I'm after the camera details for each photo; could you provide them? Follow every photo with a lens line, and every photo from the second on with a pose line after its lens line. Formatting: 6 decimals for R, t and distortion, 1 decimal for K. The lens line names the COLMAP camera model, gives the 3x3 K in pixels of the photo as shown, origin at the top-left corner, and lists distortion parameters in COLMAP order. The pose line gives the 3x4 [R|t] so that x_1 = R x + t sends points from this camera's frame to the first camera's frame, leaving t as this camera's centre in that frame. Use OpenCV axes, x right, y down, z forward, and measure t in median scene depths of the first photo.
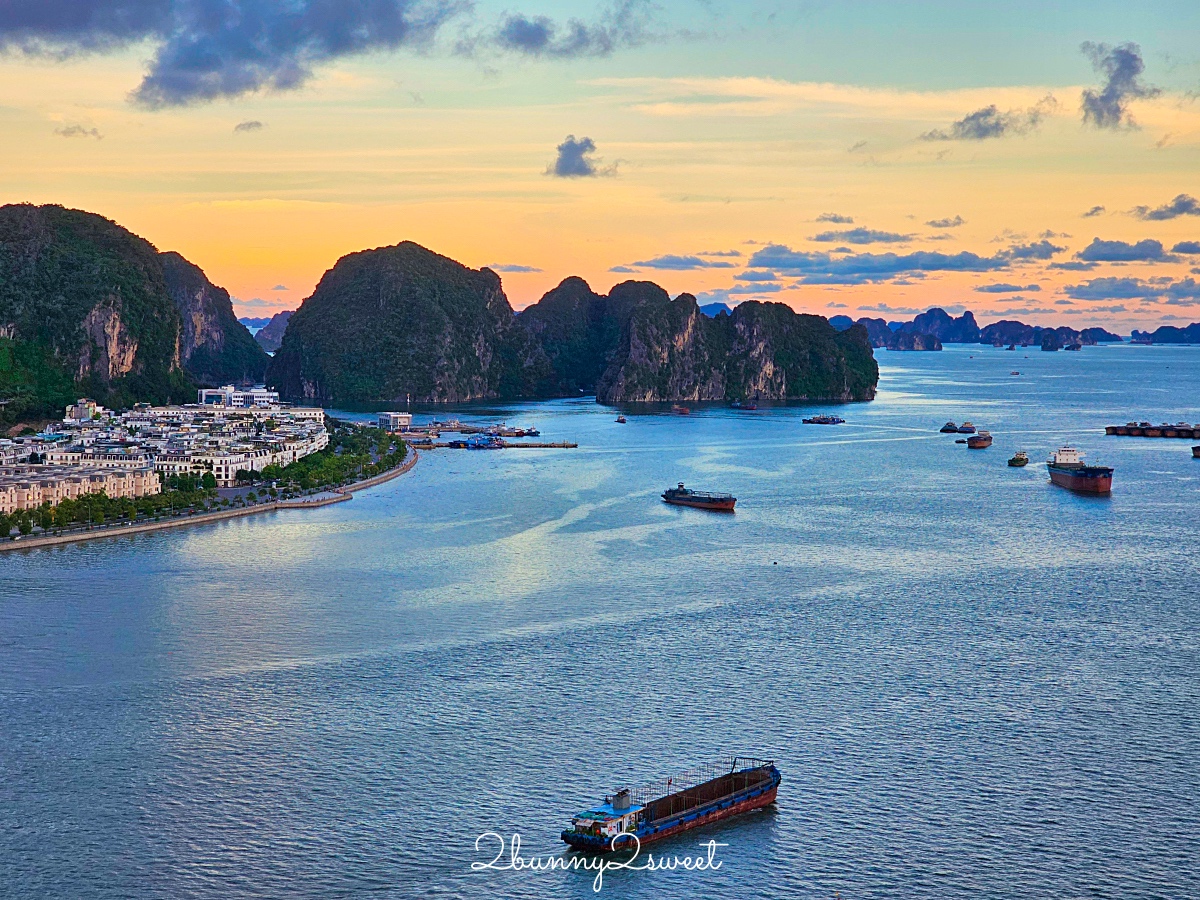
lens RADIAL K [[2402.2, 0, 609.3], [0, 2402.2, 527.7], [0, 0, 1]] dist [-0.357411, 4.456332]
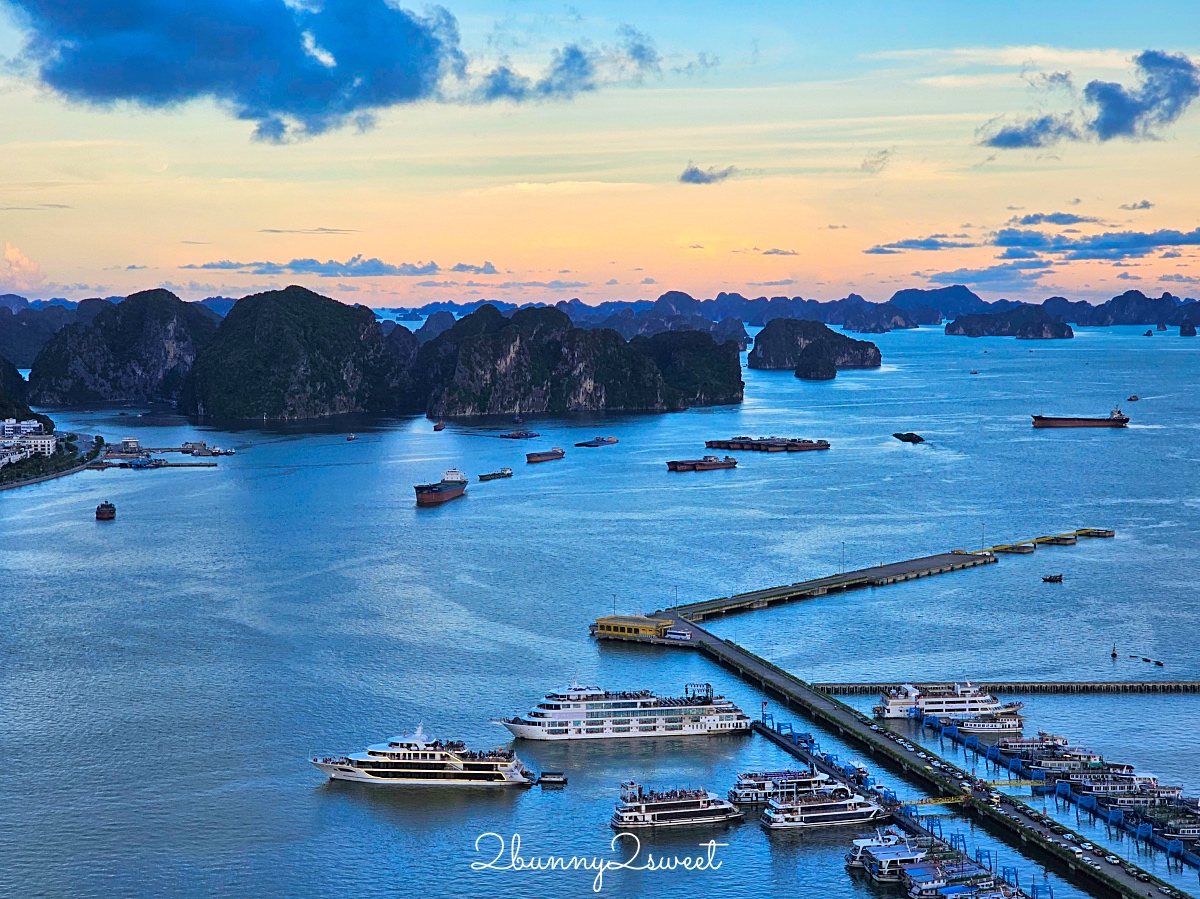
lens RADIAL K [[2402.2, 0, 609.3], [0, 2402.2, 527.2], [0, 0, 1]] dist [-0.357411, 4.456332]
pose [[0.991879, -0.005486, -0.127068, 0.200888], [0.006664, 0.999939, 0.008846, -0.004717], [0.127012, -0.009620, 0.991855, -0.172472]]
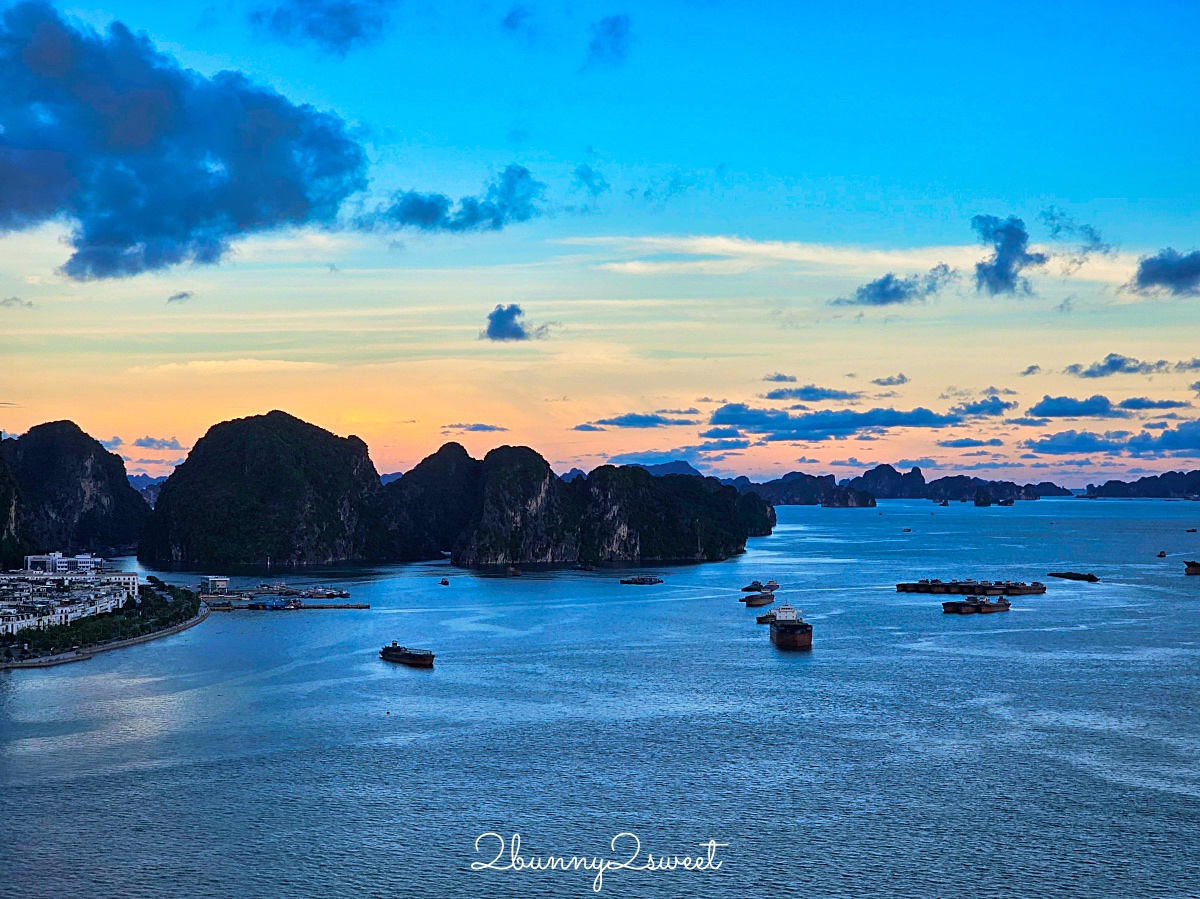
lens RADIAL K [[2418.5, 0, 599.2], [0, 2418.5, 470.4], [0, 0, 1]] dist [-0.870854, 13.578043]
pose [[0.999944, -0.007036, 0.007881, 0.042205], [0.007713, 0.995961, -0.089456, 0.000870], [-0.007220, 0.089512, 0.995960, -0.038318]]
